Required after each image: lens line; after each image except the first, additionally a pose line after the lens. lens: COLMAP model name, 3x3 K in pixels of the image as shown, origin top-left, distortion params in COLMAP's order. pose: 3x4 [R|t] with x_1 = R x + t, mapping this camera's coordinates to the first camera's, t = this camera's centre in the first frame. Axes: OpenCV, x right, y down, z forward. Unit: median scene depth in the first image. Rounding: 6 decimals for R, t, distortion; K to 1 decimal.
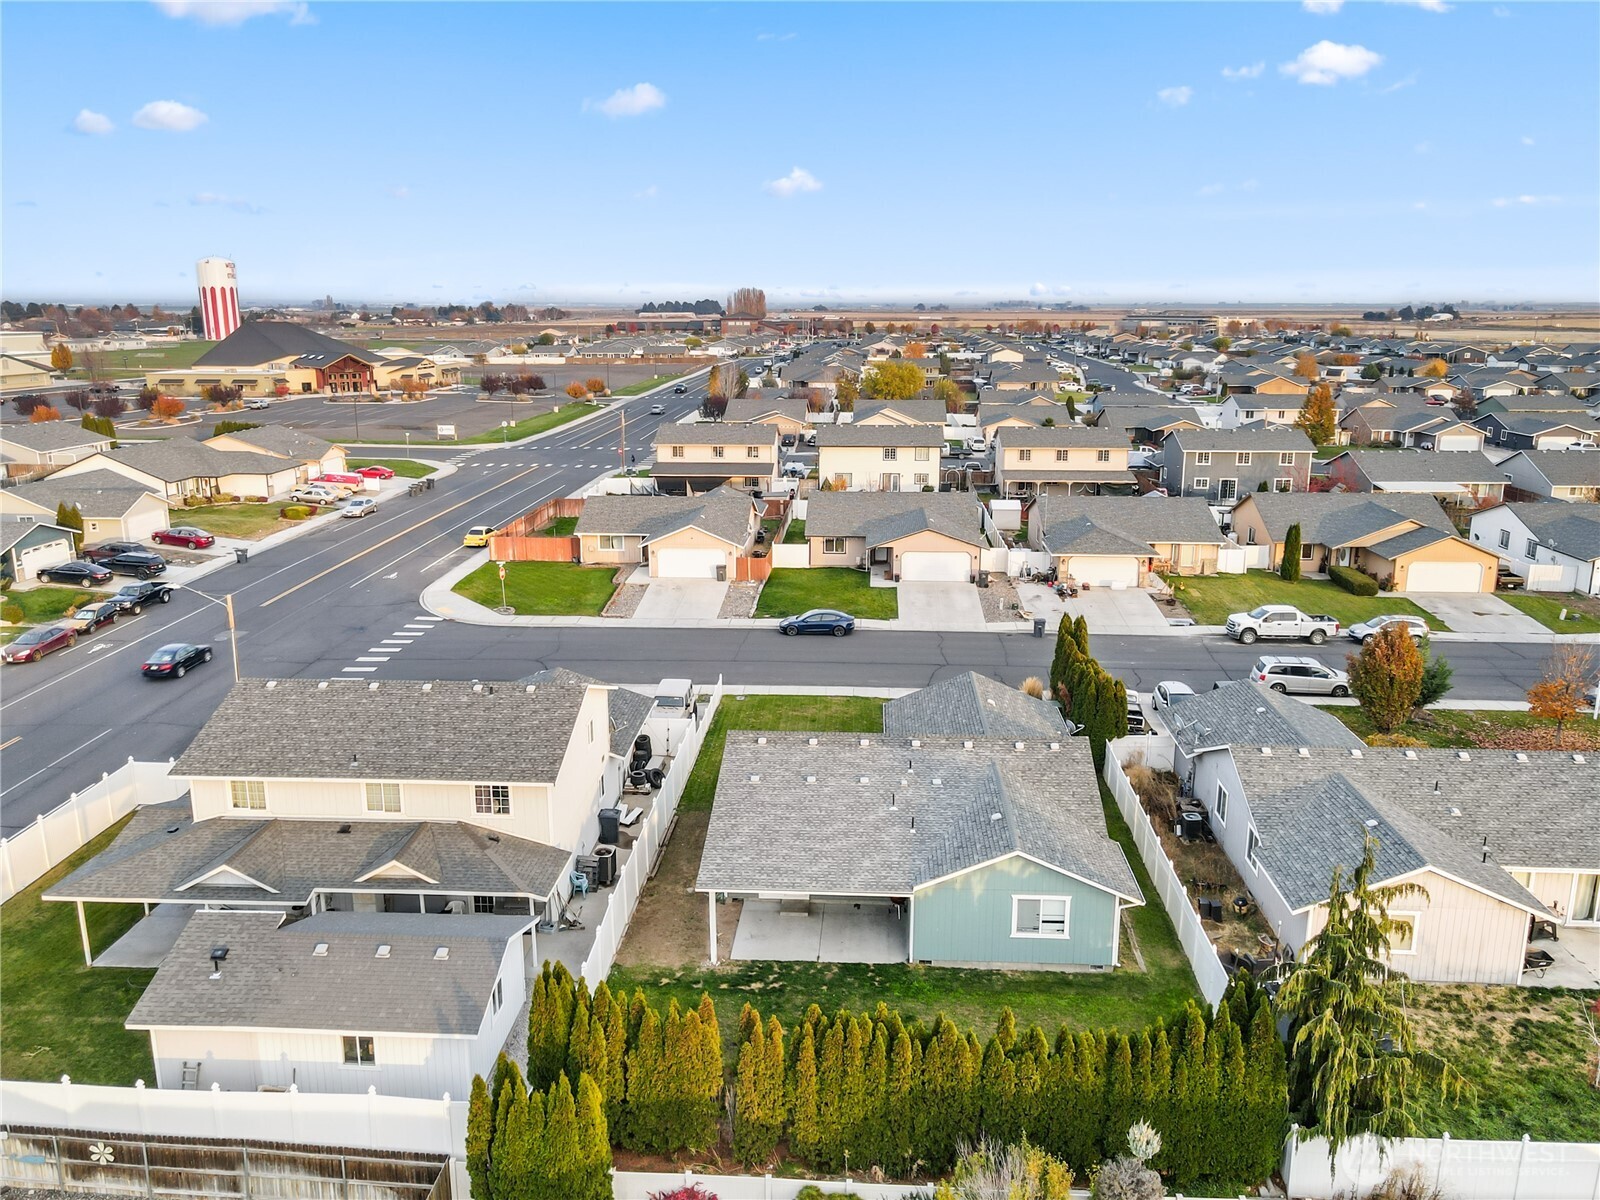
lens RADIAL K [[1154.8, 0, 796.8], [0, 1154.8, 598.5], [0, 0, 1]] dist [0.013341, 0.003317]
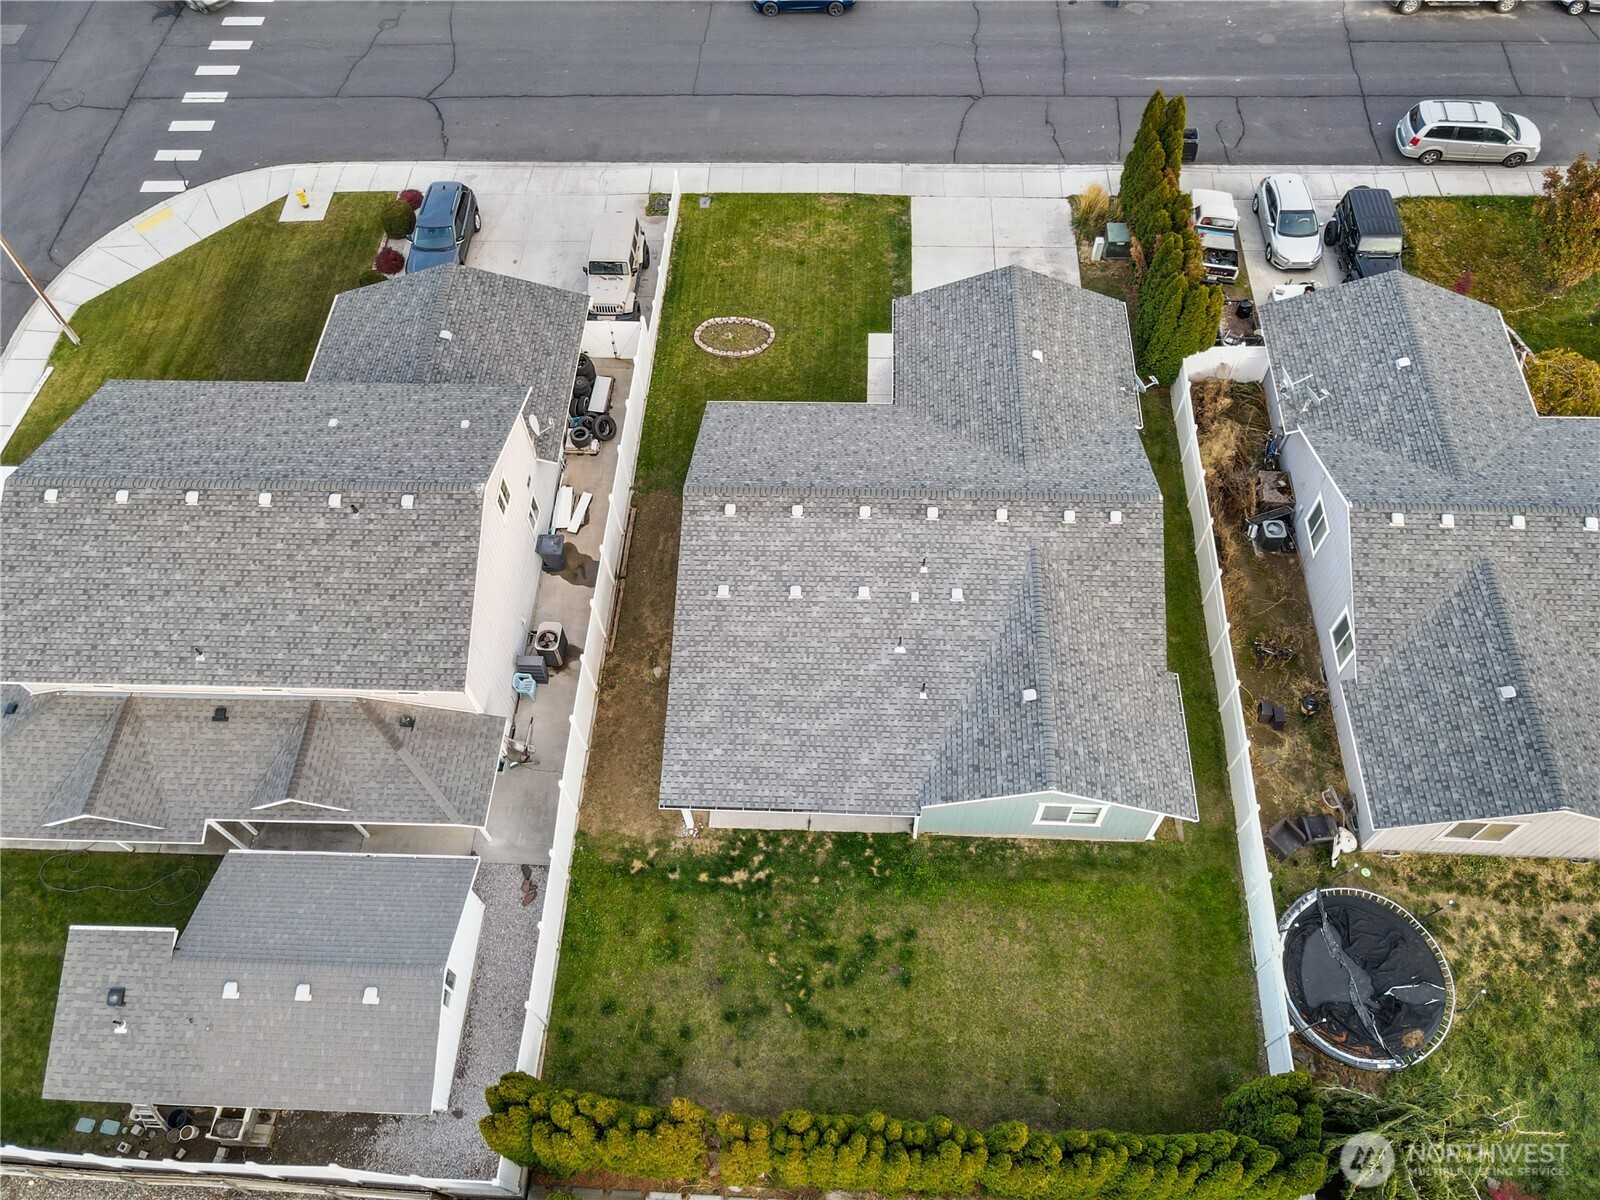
lens RADIAL K [[1154.8, 0, 796.8], [0, 1154.8, 598.5], [0, 0, 1]] dist [0.013341, 0.003317]
pose [[0.999365, -0.030477, -0.018465, 0.030089], [0.034903, 0.732669, 0.679690, -0.402356], [-0.007186, -0.679902, 0.733267, 0.465786]]
